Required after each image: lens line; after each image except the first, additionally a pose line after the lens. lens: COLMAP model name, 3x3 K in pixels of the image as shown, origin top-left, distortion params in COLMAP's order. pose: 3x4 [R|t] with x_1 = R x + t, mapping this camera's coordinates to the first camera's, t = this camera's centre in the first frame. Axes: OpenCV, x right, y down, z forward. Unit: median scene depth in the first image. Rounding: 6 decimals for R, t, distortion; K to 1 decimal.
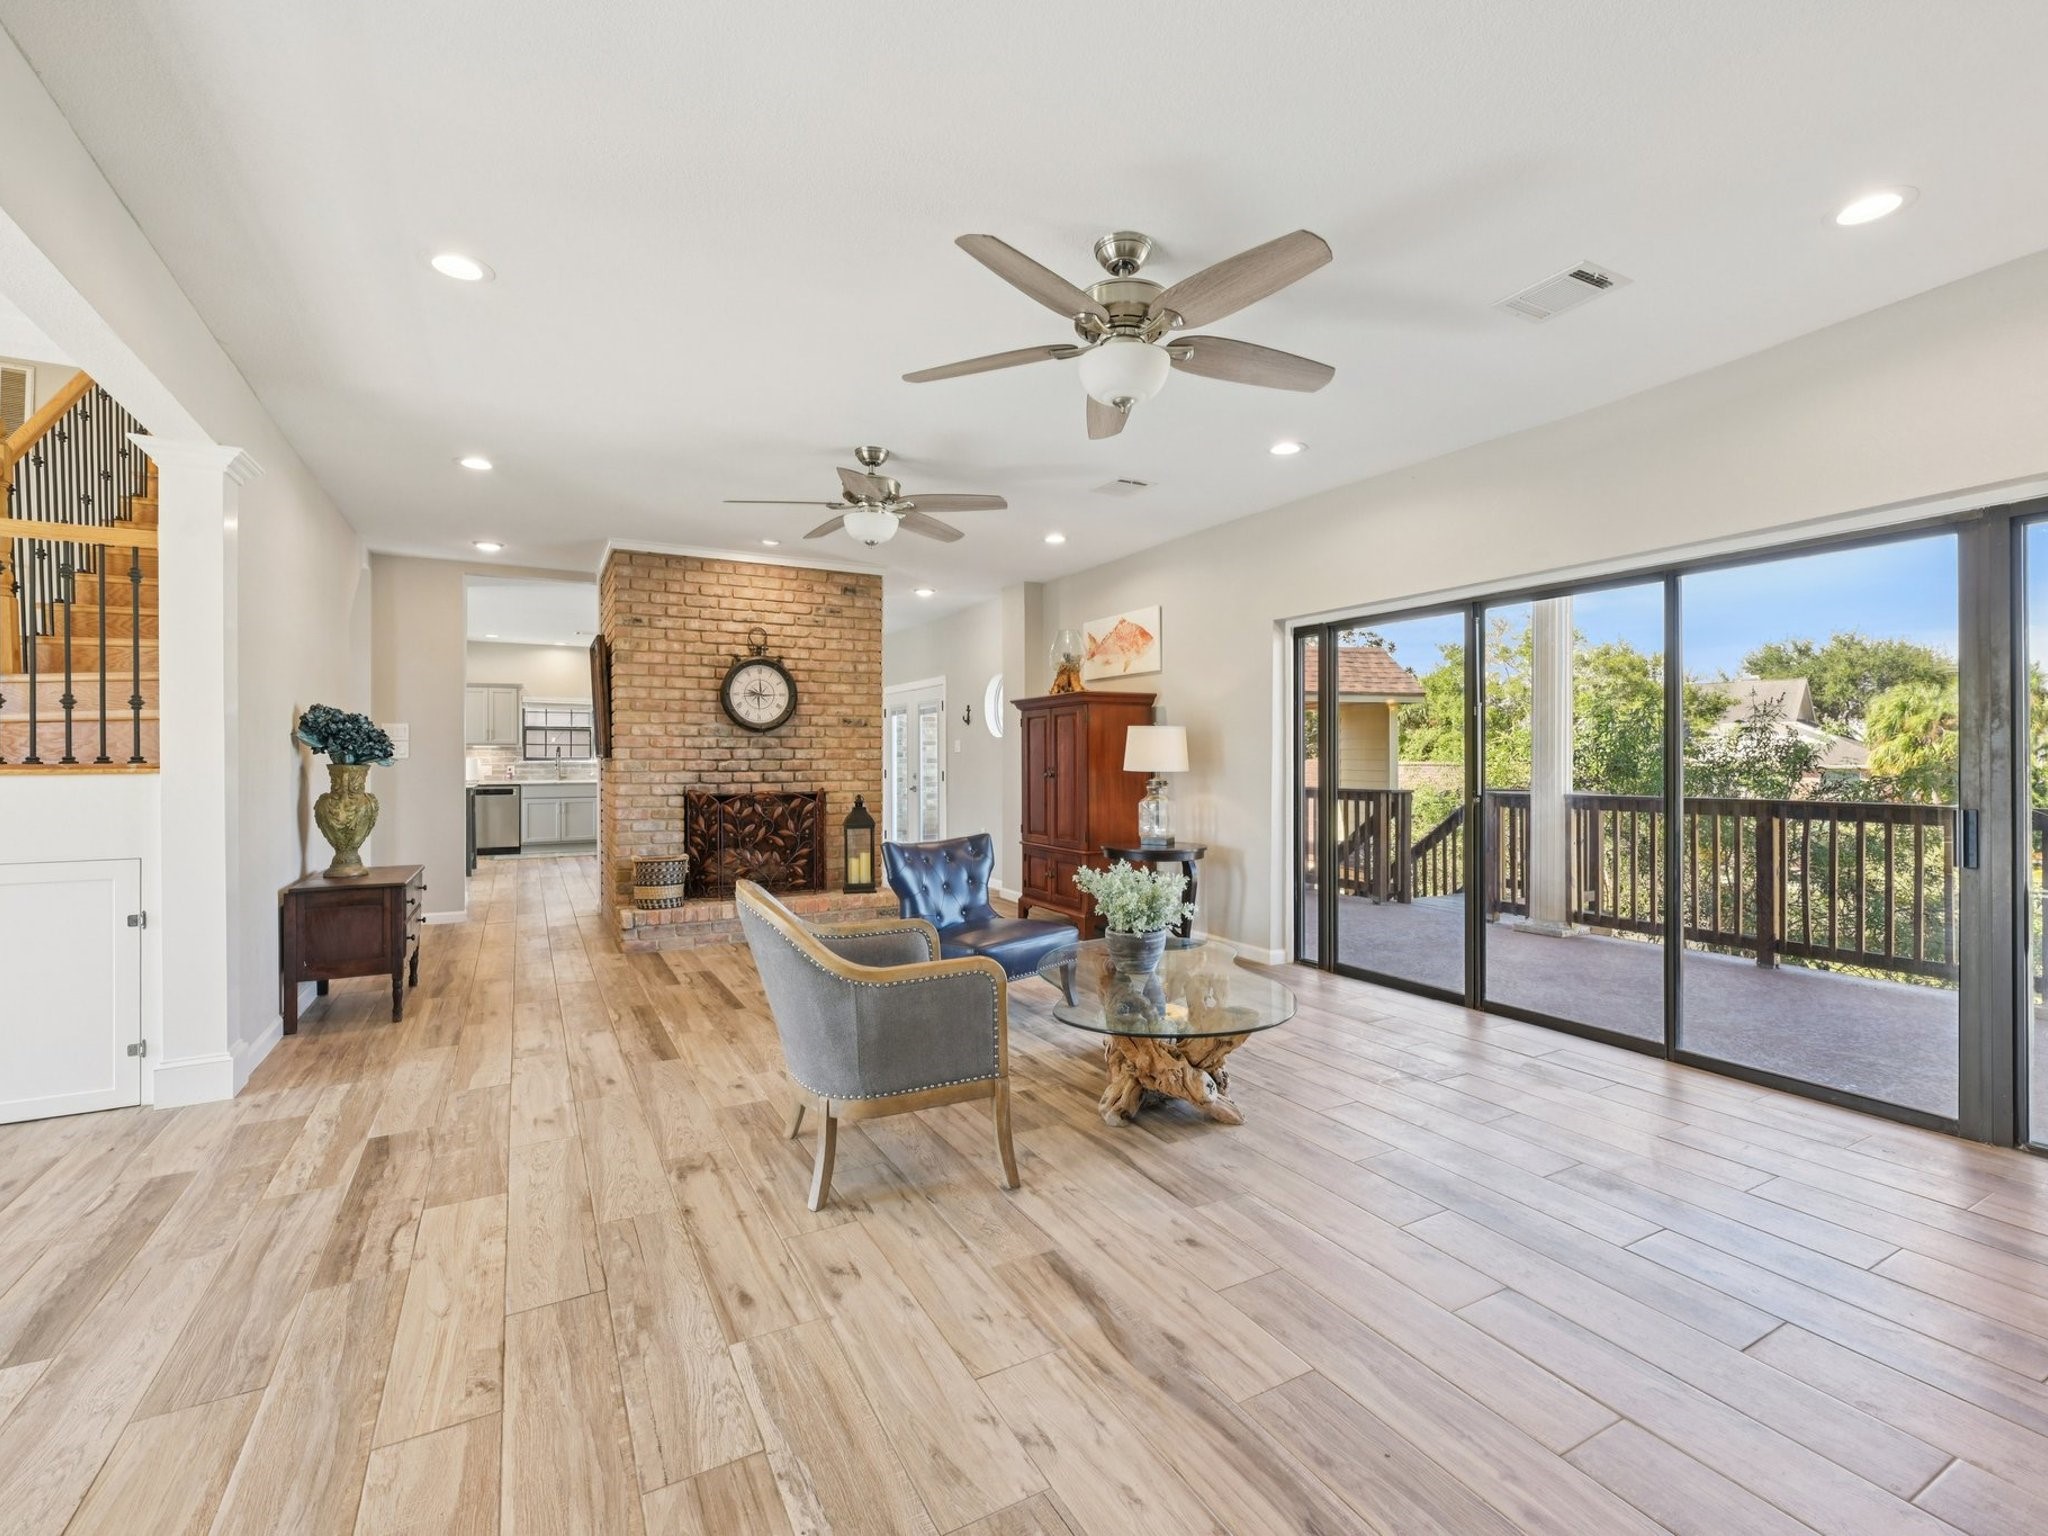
lens RADIAL K [[922.1, 0, 1023.3], [0, 922.1, 753.5], [0, 0, 1]] dist [0.001278, -0.000172]
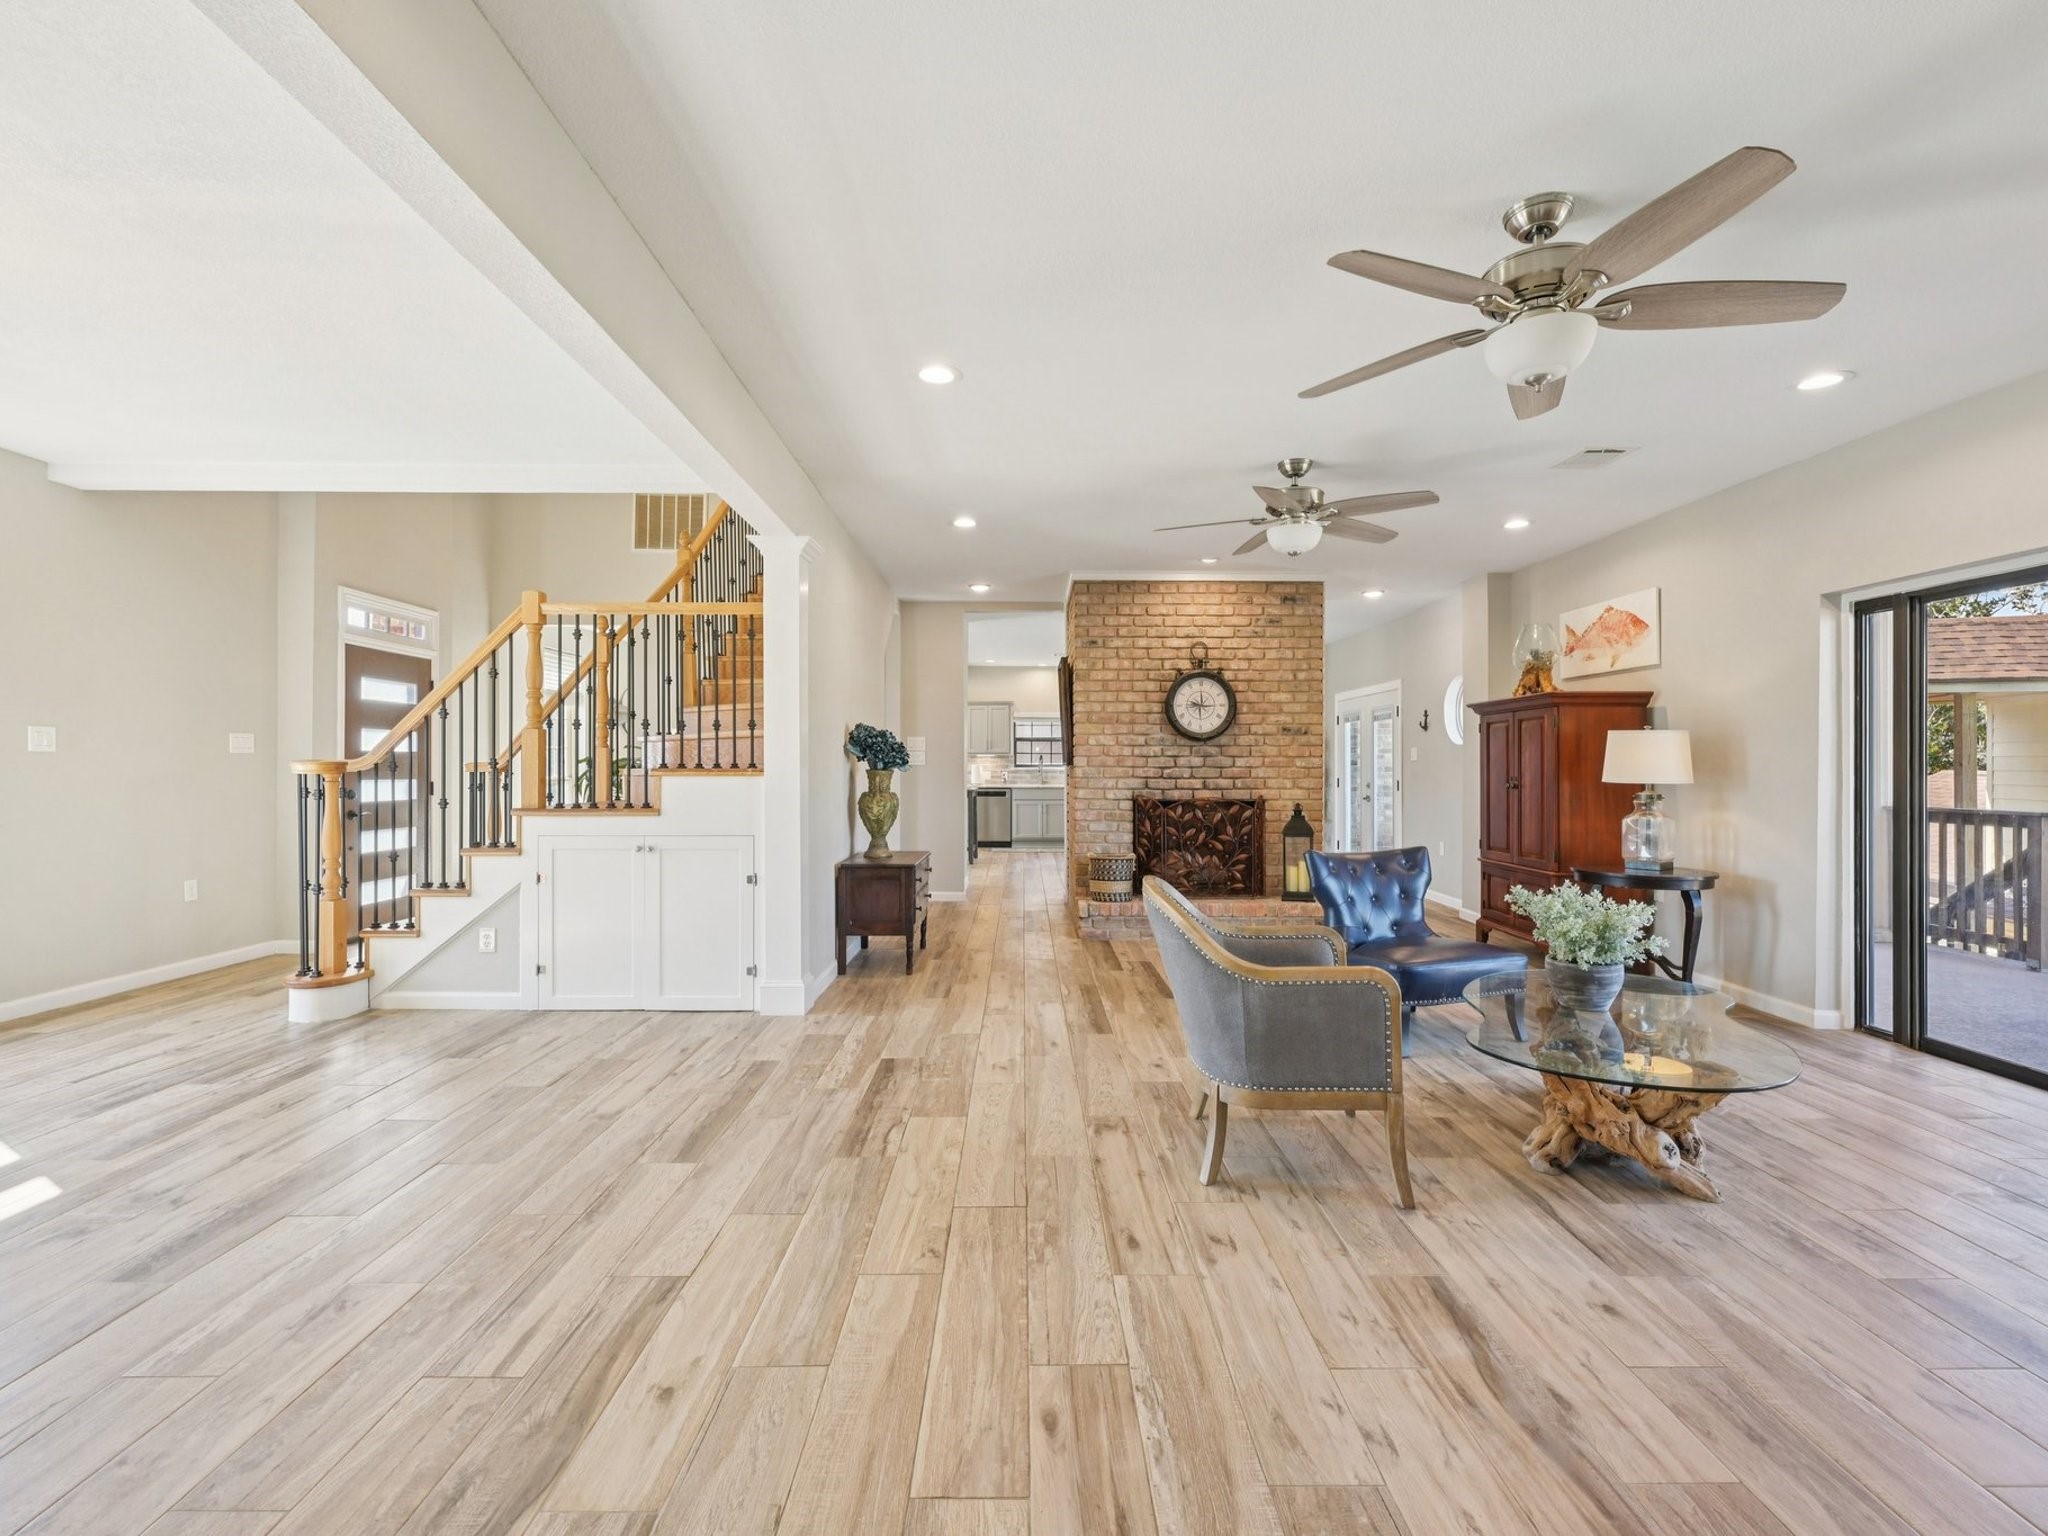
lens RADIAL K [[922.1, 0, 1023.3], [0, 922.1, 753.5], [0, 0, 1]] dist [0.001278, -0.000172]
pose [[0.878207, -0.002860, -0.478273, 0.059825], [-0.001392, 0.999963, -0.008537, 0.000191], [0.478279, 0.008163, 0.878170, -0.031308]]
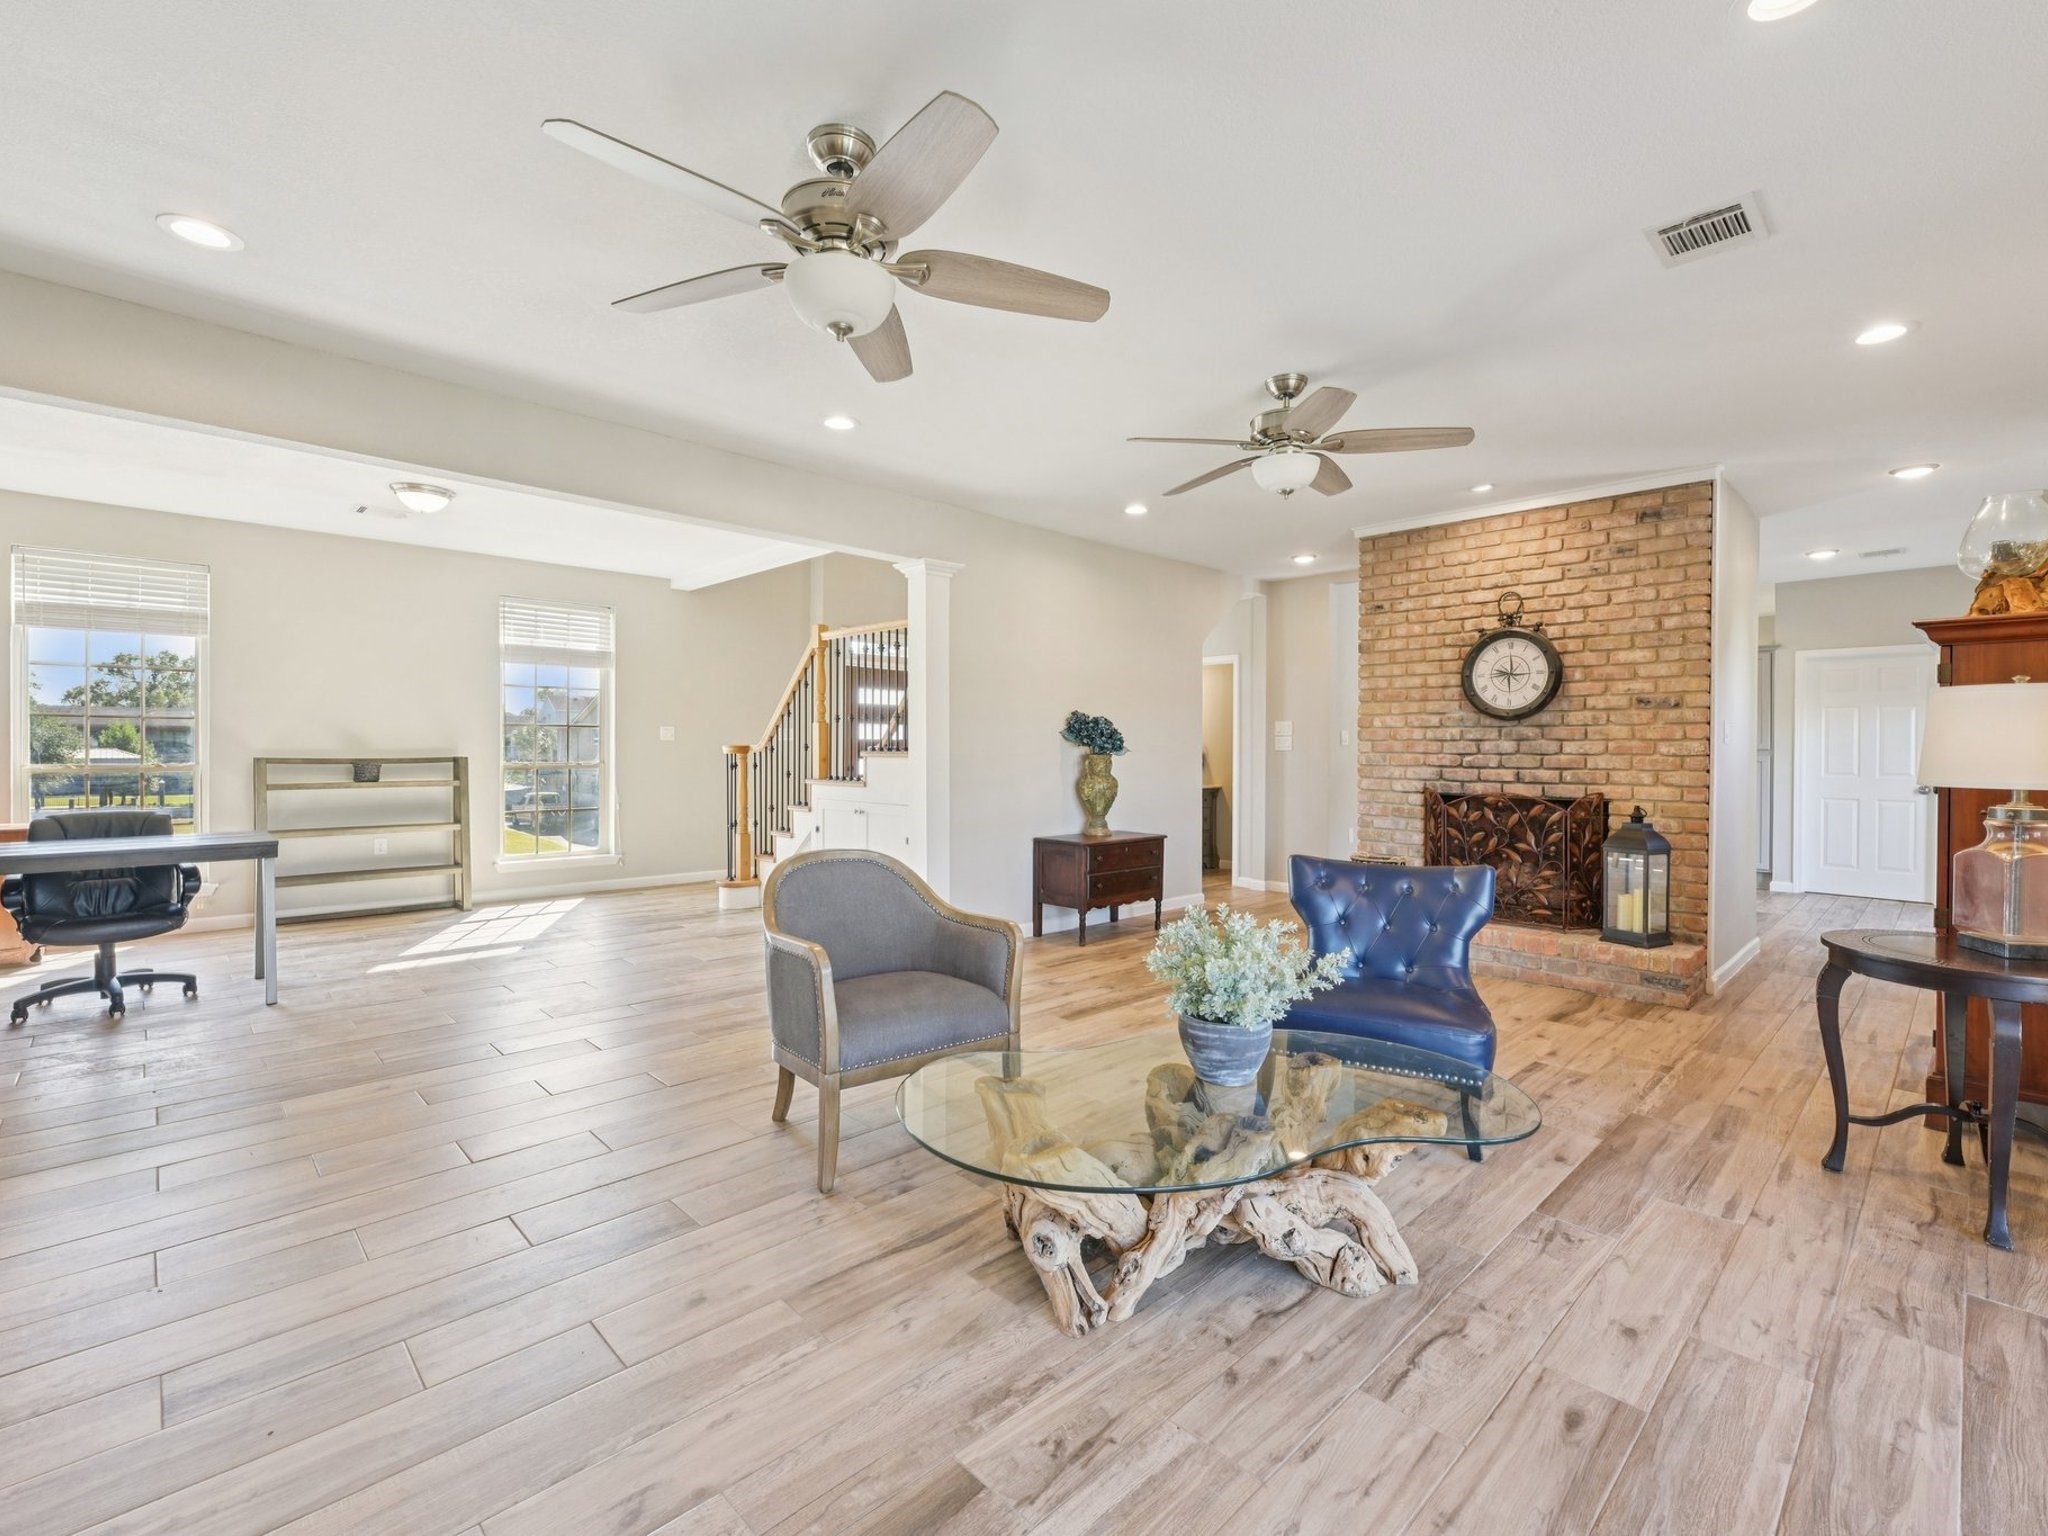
lens RADIAL K [[912.9, 0, 1017.1], [0, 912.9, 755.4], [0, 0, 1]] dist [-0.000500, -0.000052]
pose [[0.260846, 0.010467, -0.965324, 0.577202], [-0.002473, 0.999945, 0.010174, 0.000820], [0.965377, -0.000267, 0.260857, 0.564145]]
